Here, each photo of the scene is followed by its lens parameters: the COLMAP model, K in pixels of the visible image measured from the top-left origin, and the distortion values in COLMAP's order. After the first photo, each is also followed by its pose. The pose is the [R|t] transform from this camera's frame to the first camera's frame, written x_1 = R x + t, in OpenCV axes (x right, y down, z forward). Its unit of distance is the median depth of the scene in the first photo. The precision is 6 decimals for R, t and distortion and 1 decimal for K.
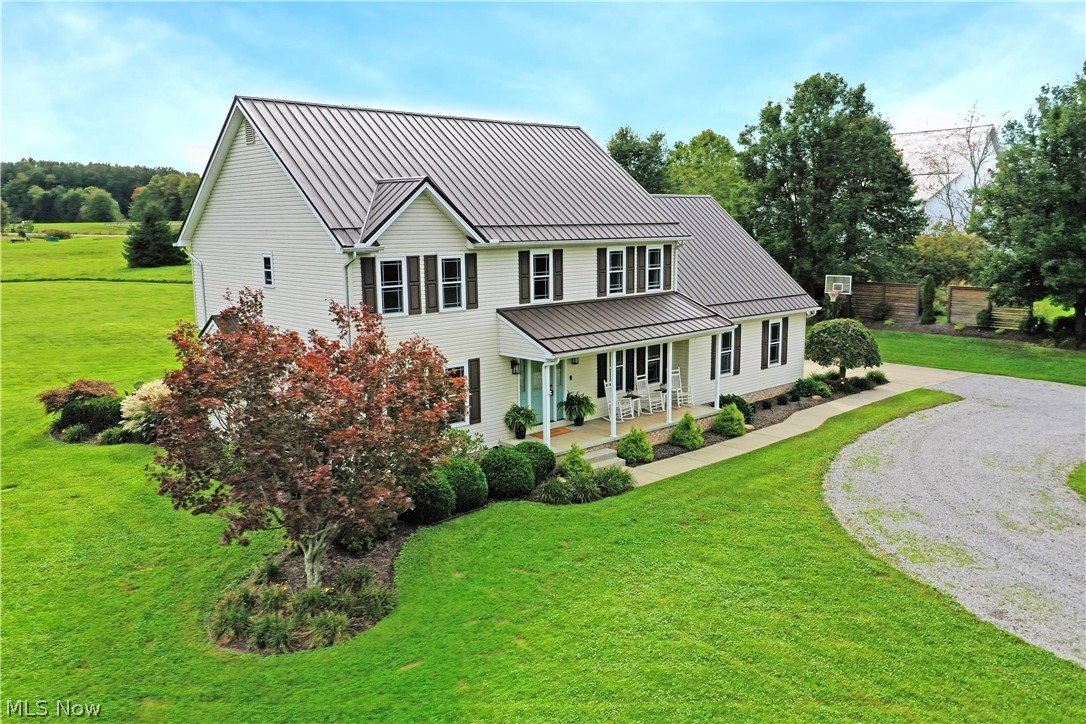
lens RADIAL K [[882.0, 0, 543.0], [0, 882.0, 362.0], [0, 0, 1]] dist [0.028134, -0.008599]
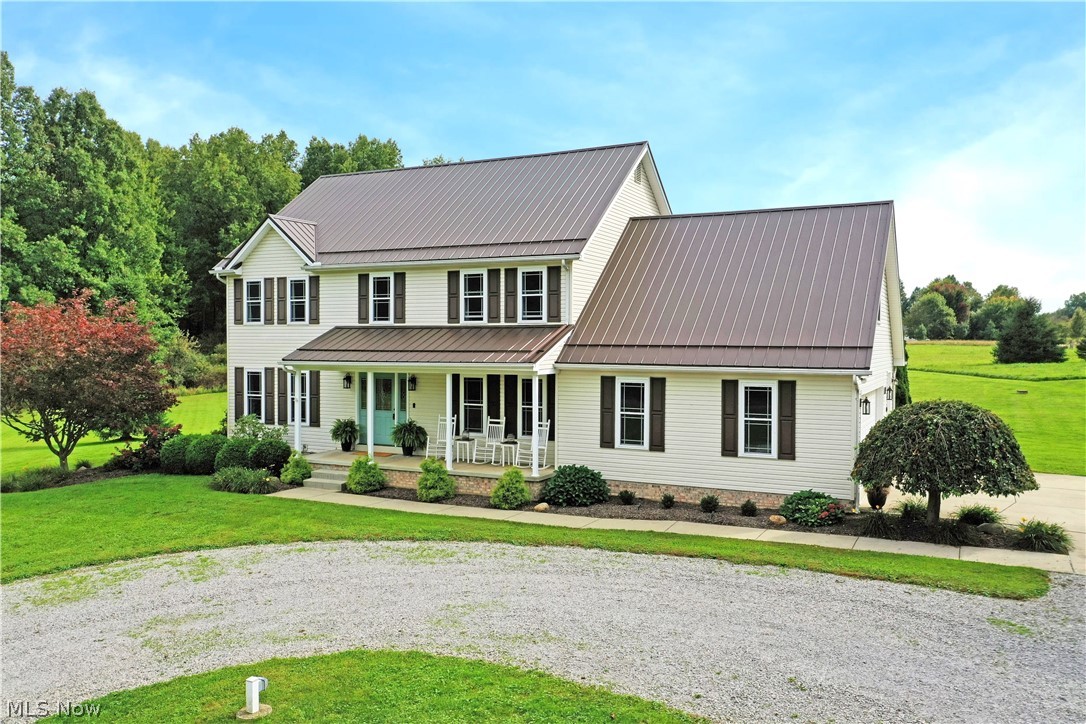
lens RADIAL K [[882.0, 0, 543.0], [0, 882.0, 362.0], [0, 0, 1]] dist [0.028134, -0.008599]
pose [[0.342397, 0.032162, -0.939005, 1.008112], [-0.157924, 0.987165, -0.023774, -0.029201], [0.926188, 0.156431, 0.343082, 0.819676]]
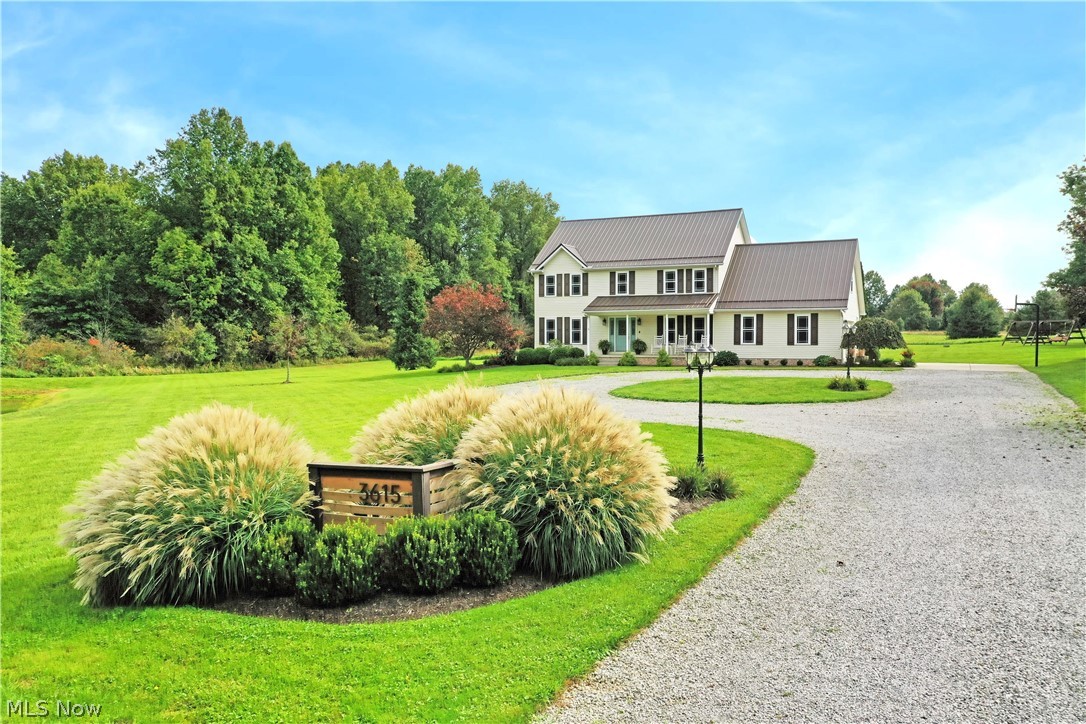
lens RADIAL K [[882.0, 0, 543.0], [0, 882.0, 362.0], [0, 0, 1]] dist [0.028134, -0.008599]
pose [[0.355983, 0.030990, -0.933978, 1.959632], [-0.153892, 0.987749, -0.025882, 0.182138], [0.921734, 0.152945, 0.356391, 0.060587]]
